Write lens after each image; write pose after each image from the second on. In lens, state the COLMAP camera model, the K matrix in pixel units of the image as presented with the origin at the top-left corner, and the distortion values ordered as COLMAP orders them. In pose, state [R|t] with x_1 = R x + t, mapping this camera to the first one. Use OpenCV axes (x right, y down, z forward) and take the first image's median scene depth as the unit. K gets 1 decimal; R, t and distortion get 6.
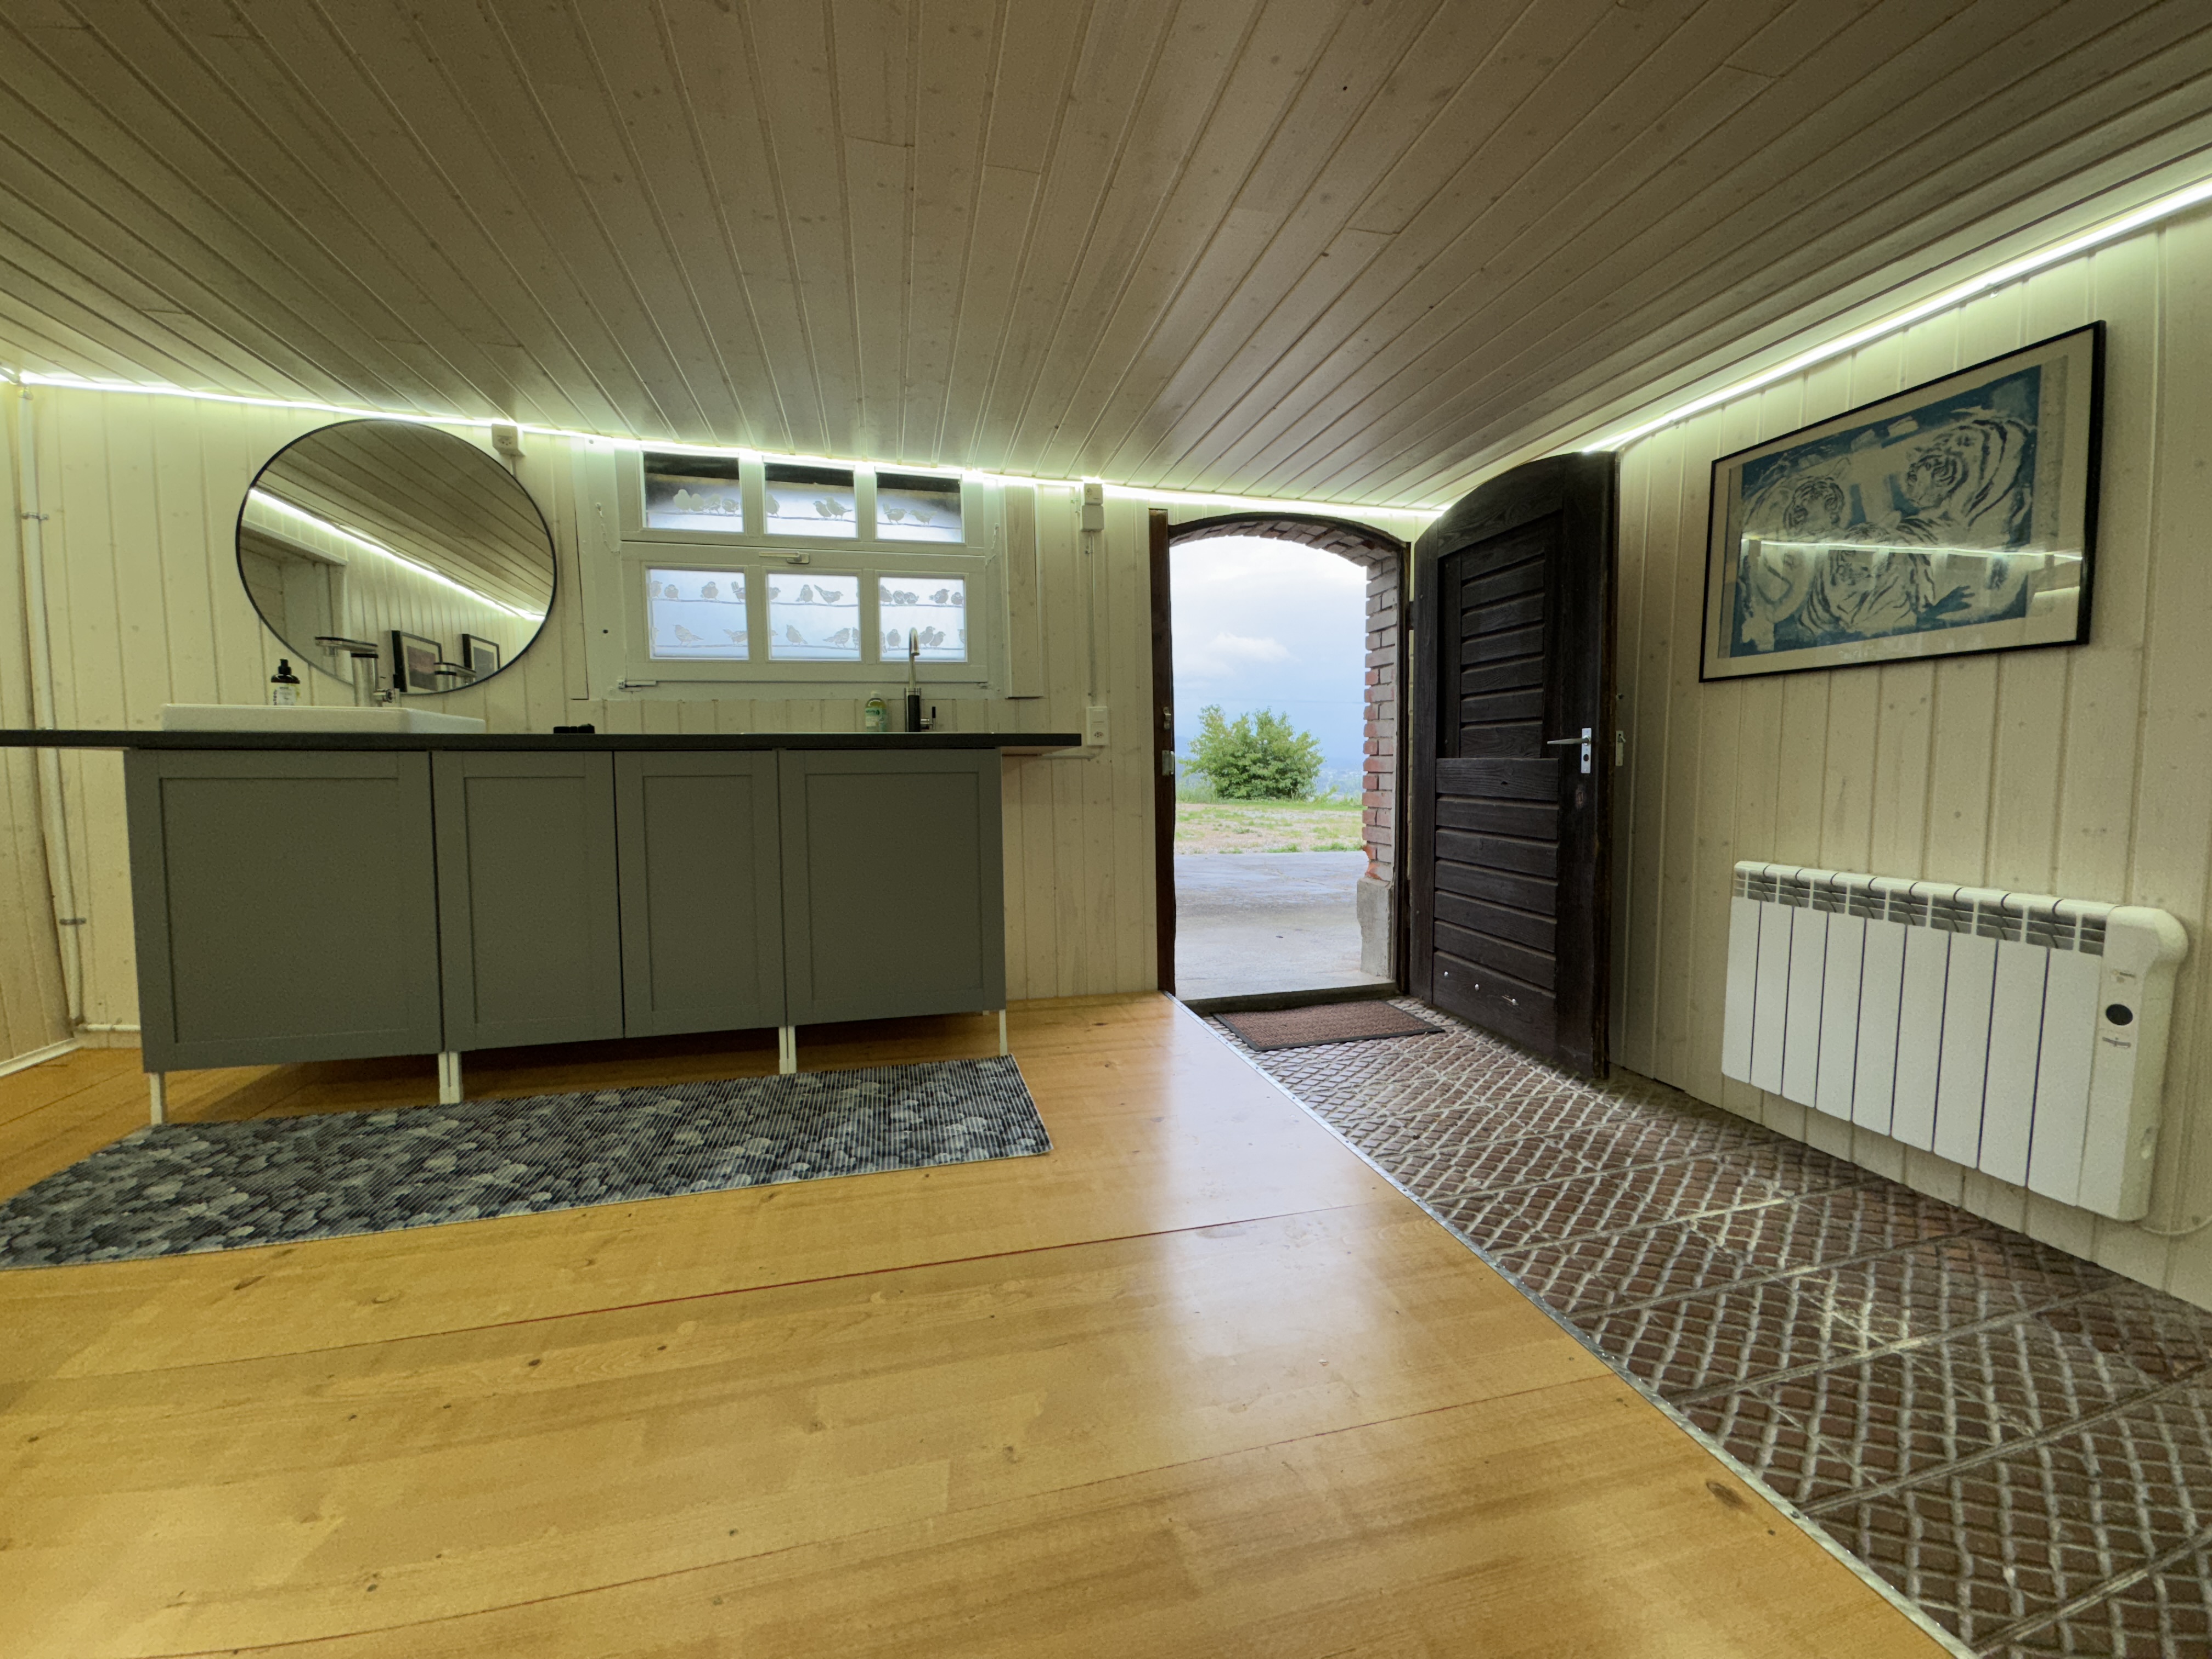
lens RADIAL K [[880.6, 0, 1103.3], [0, 880.6, 839.0], [0, 0, 1]] dist [0.002795, 0.000039]
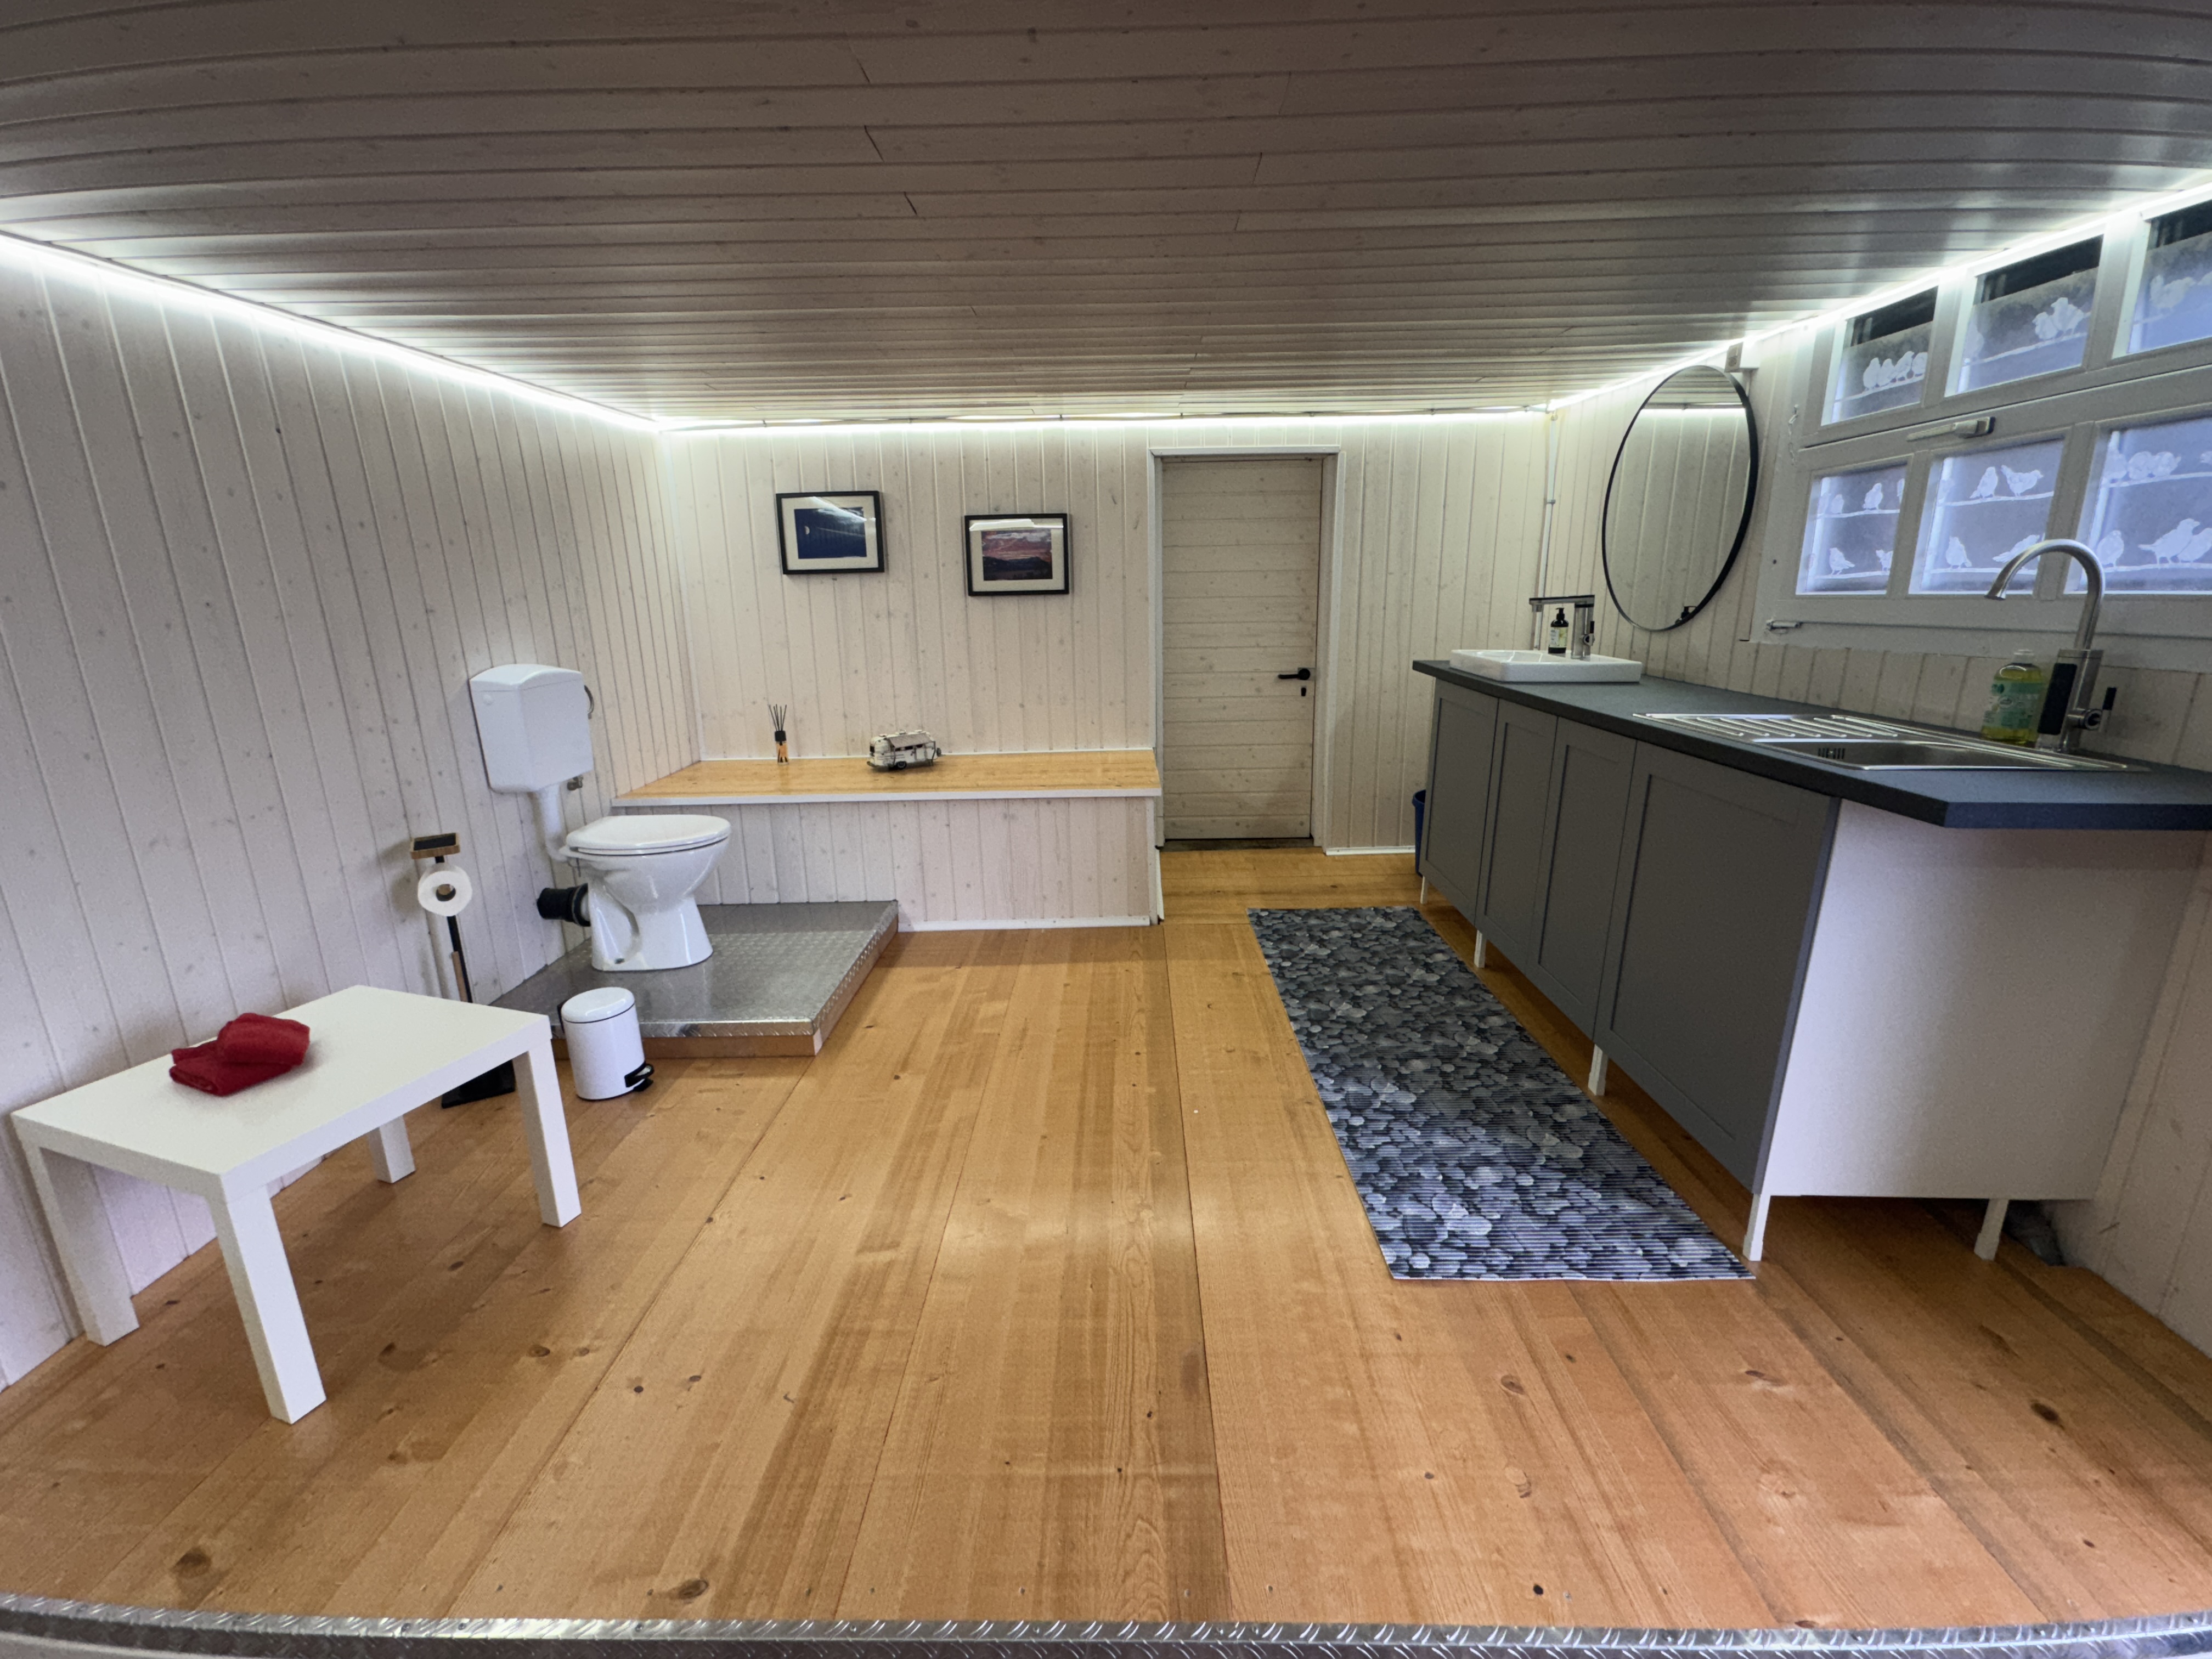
lens RADIAL K [[960.3, 0, 1107.3], [0, 960.3, 829.2], [0, 0, 1]] dist [-0.003467, -0.000529]
pose [[-0.256831, 0.250891, -0.933323, 0.740681], [-0.059527, 0.959776, 0.274383, -0.284603], [0.964621, 0.126027, -0.231565, 0.877323]]
